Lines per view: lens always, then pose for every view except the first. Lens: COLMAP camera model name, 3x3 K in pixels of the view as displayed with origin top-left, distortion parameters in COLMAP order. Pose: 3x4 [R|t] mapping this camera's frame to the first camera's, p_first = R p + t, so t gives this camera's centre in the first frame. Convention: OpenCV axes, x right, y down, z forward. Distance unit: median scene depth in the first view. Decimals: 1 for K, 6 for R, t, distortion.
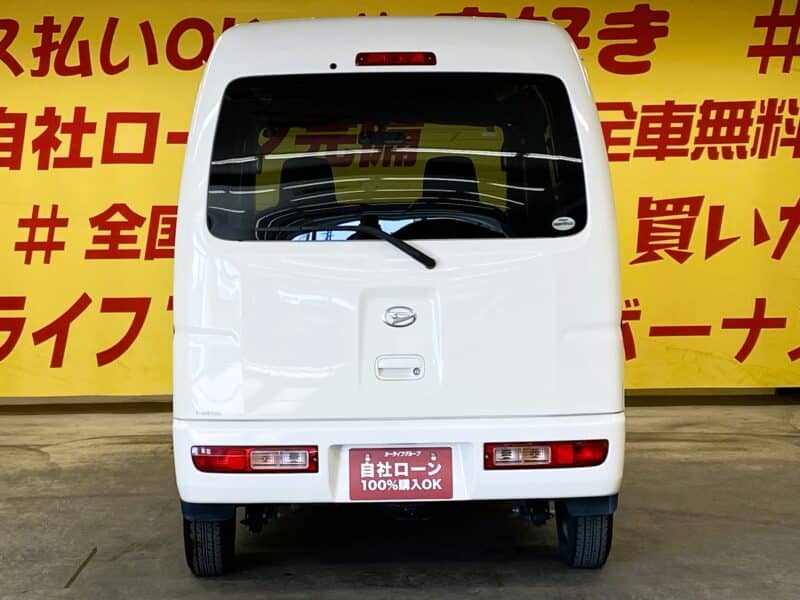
lens RADIAL K [[1620.1, 0, 381.7], [0, 1620.1, 289.3], [0, 0, 1]] dist [0.144951, 0.000000]
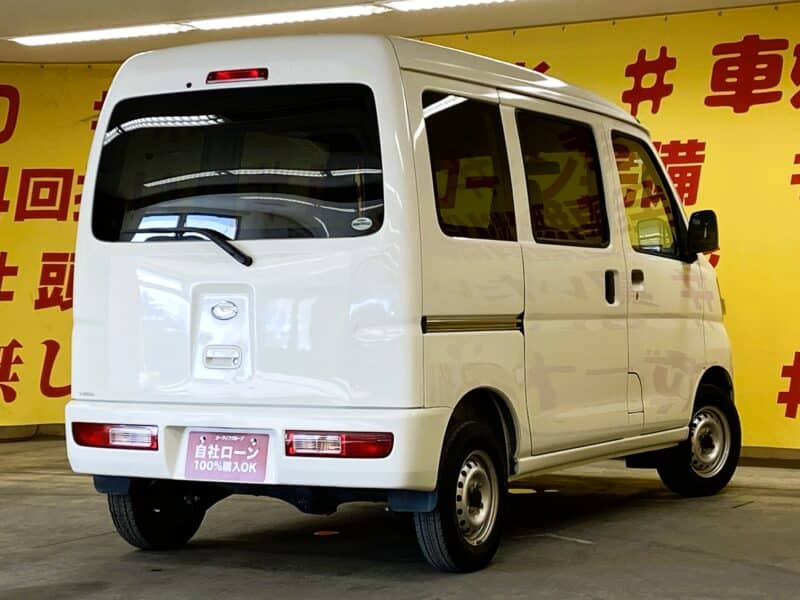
lens RADIAL K [[1798.1, 0, 398.5], [0, 1798.1, 302.3], [0, 0, 1]] dist [0.079751, 0.000000]
pose [[0.871072, 0.009637, -0.491061, 0.698952], [-0.036017, 0.998369, -0.044297, 0.060215], [0.489833, 0.056272, 0.869998, 0.008167]]
